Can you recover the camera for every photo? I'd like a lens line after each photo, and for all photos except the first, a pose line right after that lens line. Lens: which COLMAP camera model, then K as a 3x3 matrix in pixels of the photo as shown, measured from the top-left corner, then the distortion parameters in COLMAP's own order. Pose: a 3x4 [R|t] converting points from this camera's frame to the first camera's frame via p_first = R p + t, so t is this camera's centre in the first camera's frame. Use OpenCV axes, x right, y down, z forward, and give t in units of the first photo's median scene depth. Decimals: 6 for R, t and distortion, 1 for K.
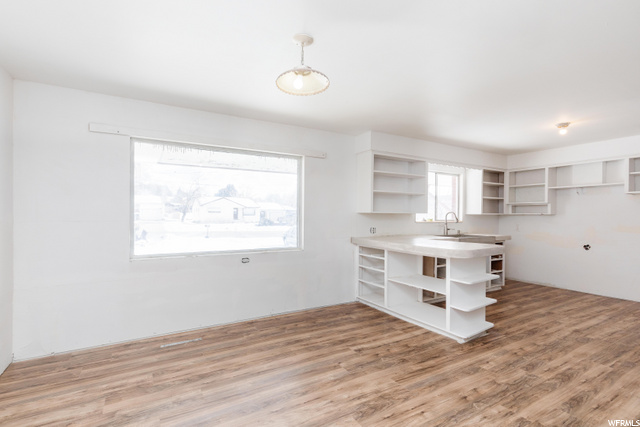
lens RADIAL K [[313.3, 0, 253.3], [0, 313.3, 215.3], [0, 0, 1]] dist [0.000005, -0.000375]
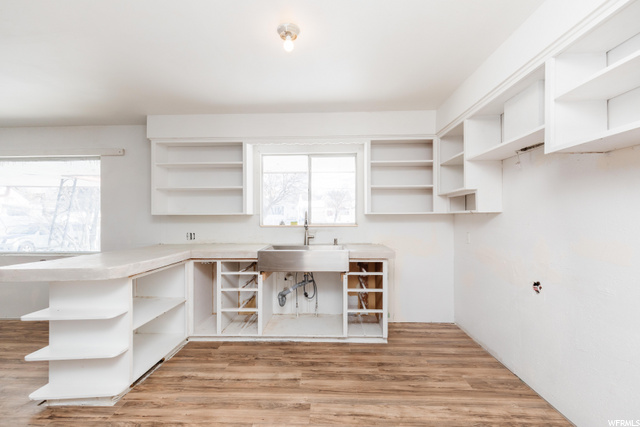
lens RADIAL K [[288.3, 0, 334.5], [0, 288.3, 214.0], [0, 0, 1]] dist [0.003609, 0.000270]
pose [[0.863363, -0.013650, -0.504399, 1.209912], [0.009035, 0.999892, -0.011595, 0.003007], [0.504503, 0.005453, 0.863393, 0.606401]]
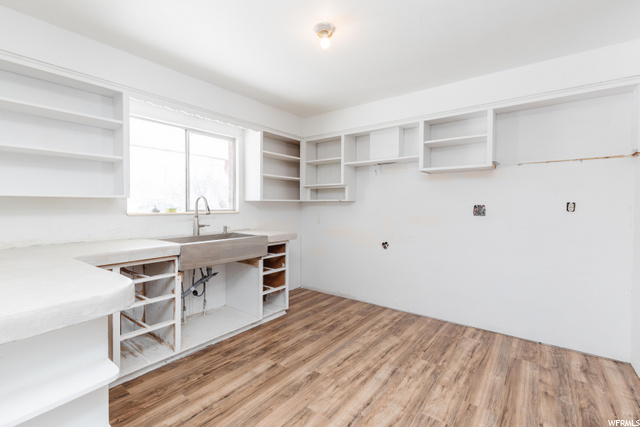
lens RADIAL K [[296.2, 0, 292.1], [0, 296.2, 208.6], [0, 0, 1]] dist [0.003503, 0.000229]
pose [[0.921161, -0.007109, 0.389117, 0.695982], [0.002420, 0.999918, 0.012540, 0.007036], [-0.389175, -0.010609, 0.921103, 0.521077]]
